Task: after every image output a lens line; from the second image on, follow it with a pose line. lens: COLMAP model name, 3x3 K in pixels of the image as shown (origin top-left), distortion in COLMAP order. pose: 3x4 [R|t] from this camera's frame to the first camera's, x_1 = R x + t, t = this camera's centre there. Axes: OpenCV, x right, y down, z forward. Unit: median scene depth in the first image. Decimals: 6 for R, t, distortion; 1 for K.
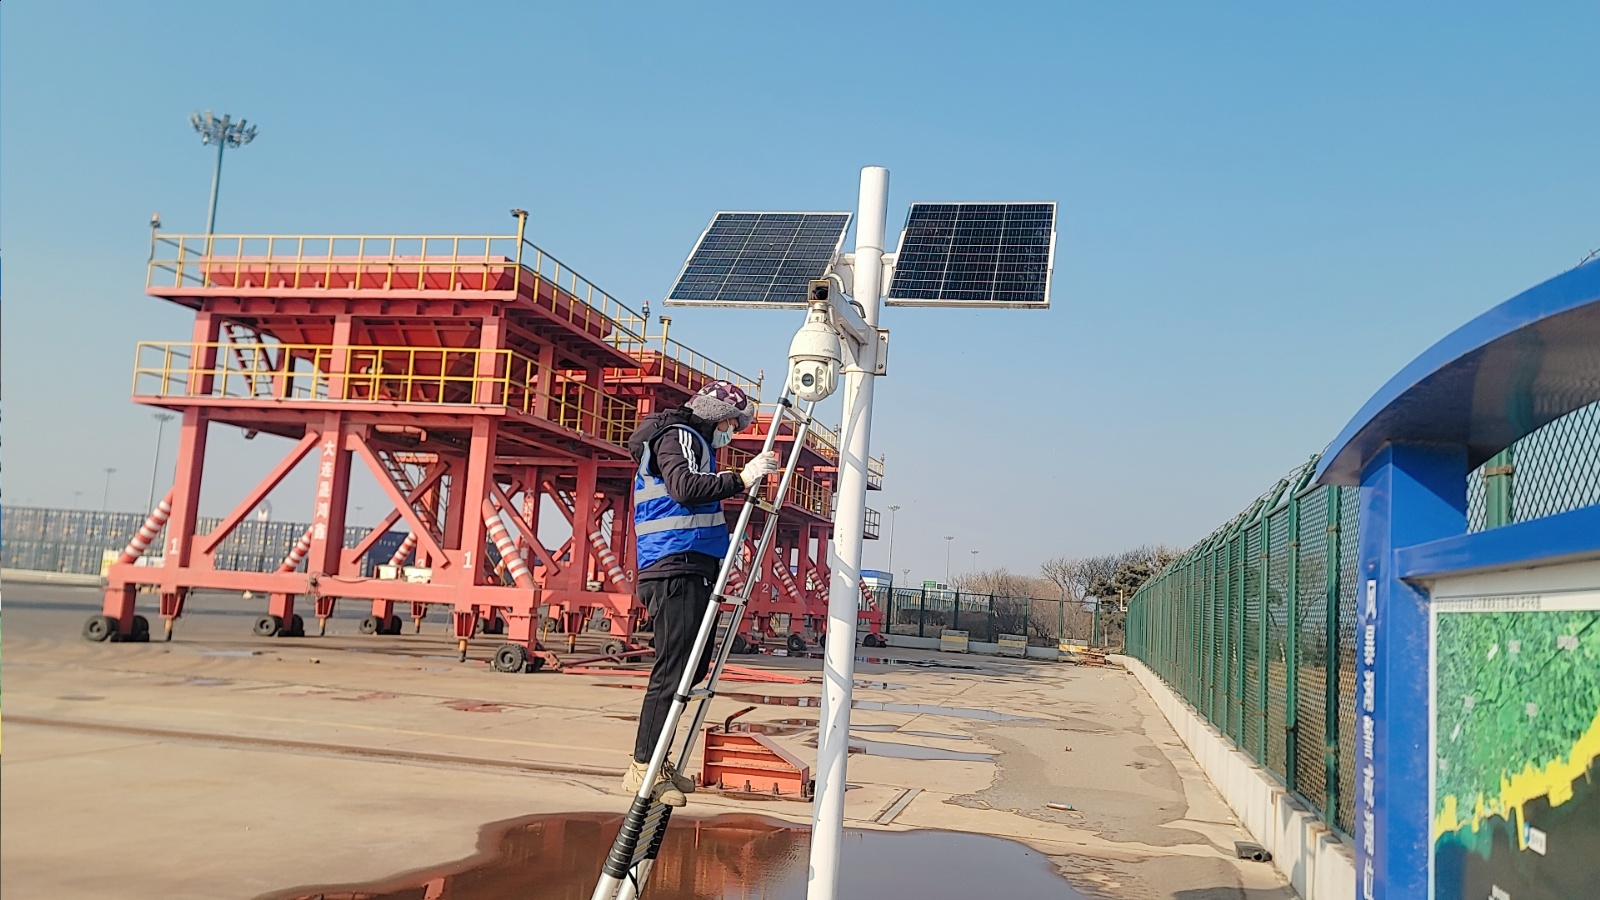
lens RADIAL K [[1210.1, 0, 800.0], [0, 1210.1, 450.0], [0, 0, 1]] dist [0.087419, -0.126858]
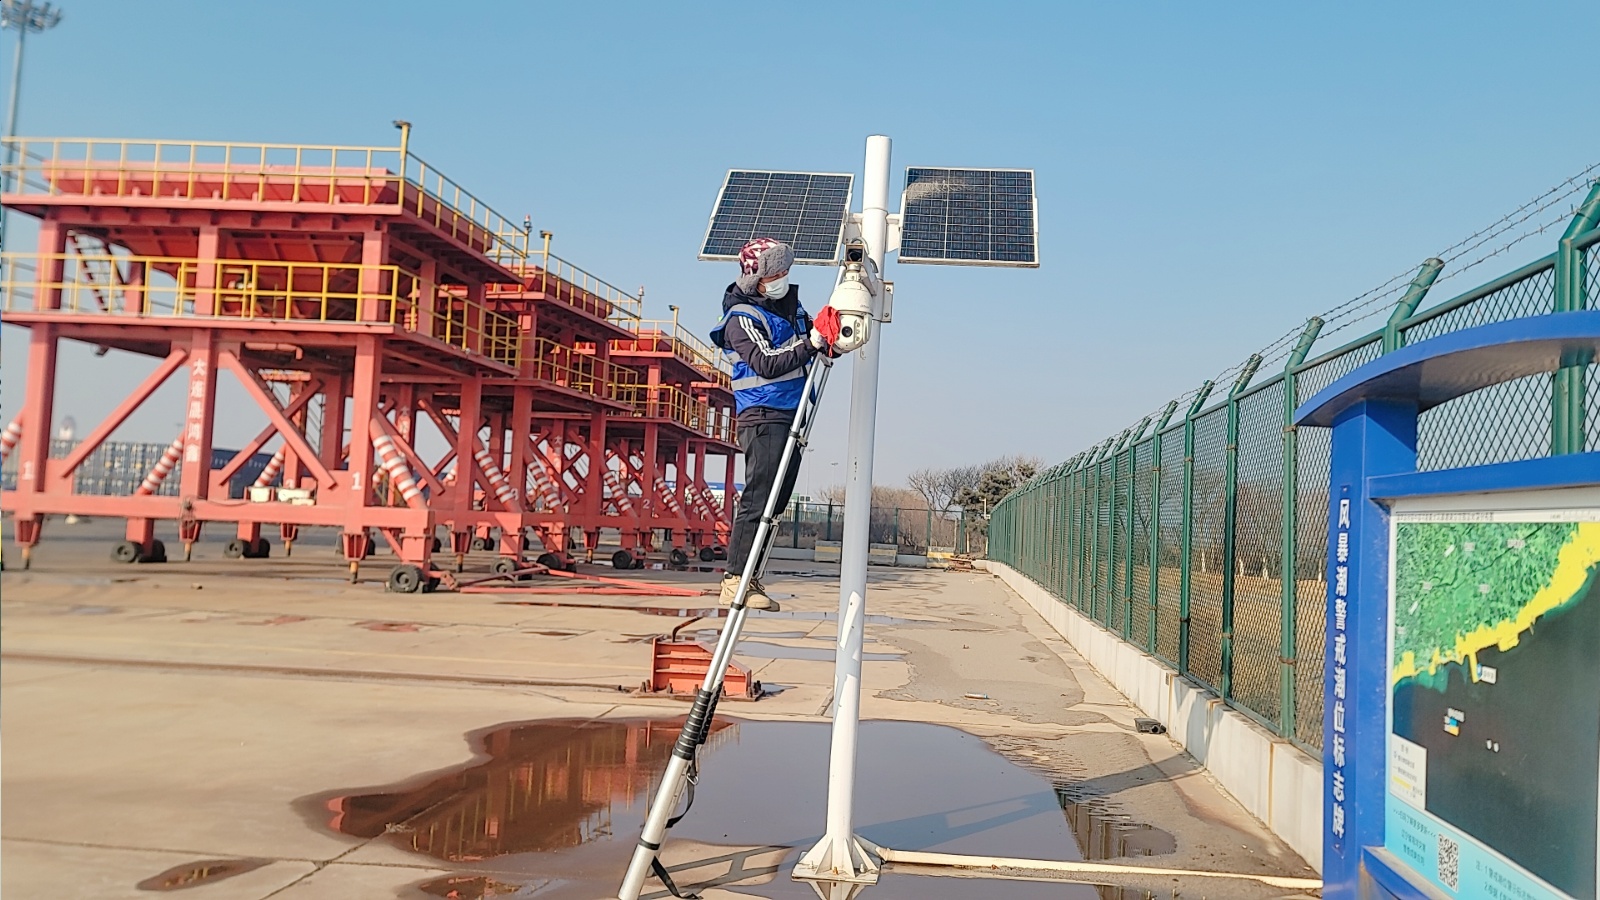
lens RADIAL K [[1216.7, 0, 830.6], [0, 1216.7, 439.3], [0, 0, 1]] dist [0.057935, -0.062579]
pose [[0.990078, -0.010280, 0.140146, -0.030961], [0.001438, 0.998009, 0.063048, -0.005065], [-0.140515, -0.062221, 0.988122, -0.027642]]
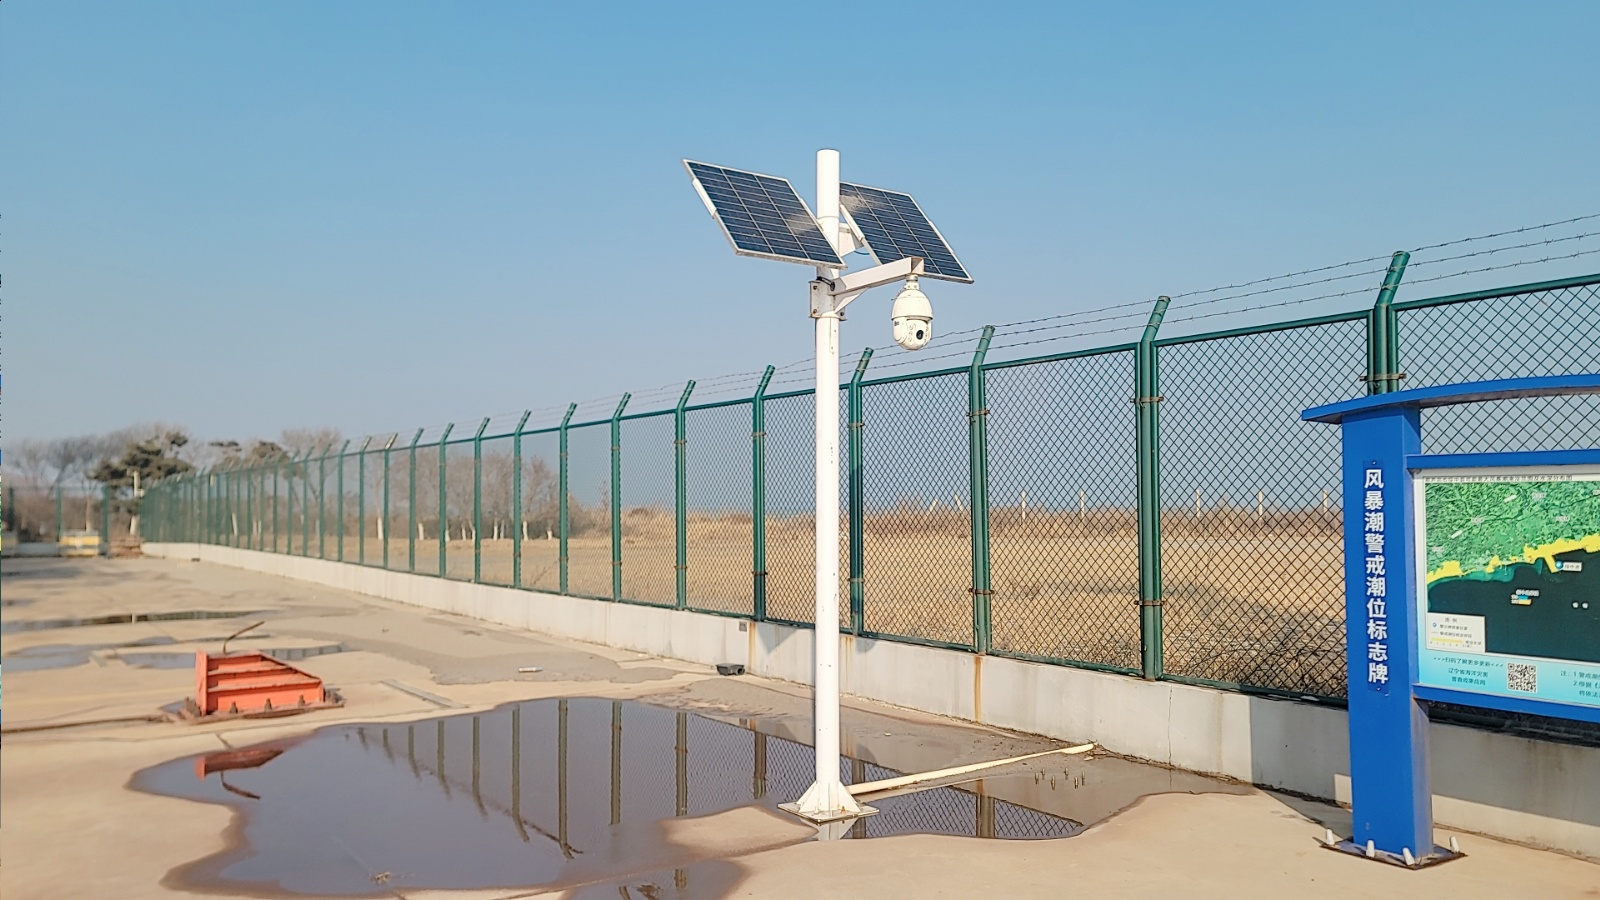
lens RADIAL K [[1237.3, 0, 800.0], [0, 1237.3, 450.0], [0, 0, 1]] dist [0.057416, 0.006546]
pose [[0.677006, -0.035547, 0.735119, -0.194543], [-0.042343, 0.995297, 0.087124, -0.007985], [-0.734759, -0.090110, 0.672317, 0.030305]]
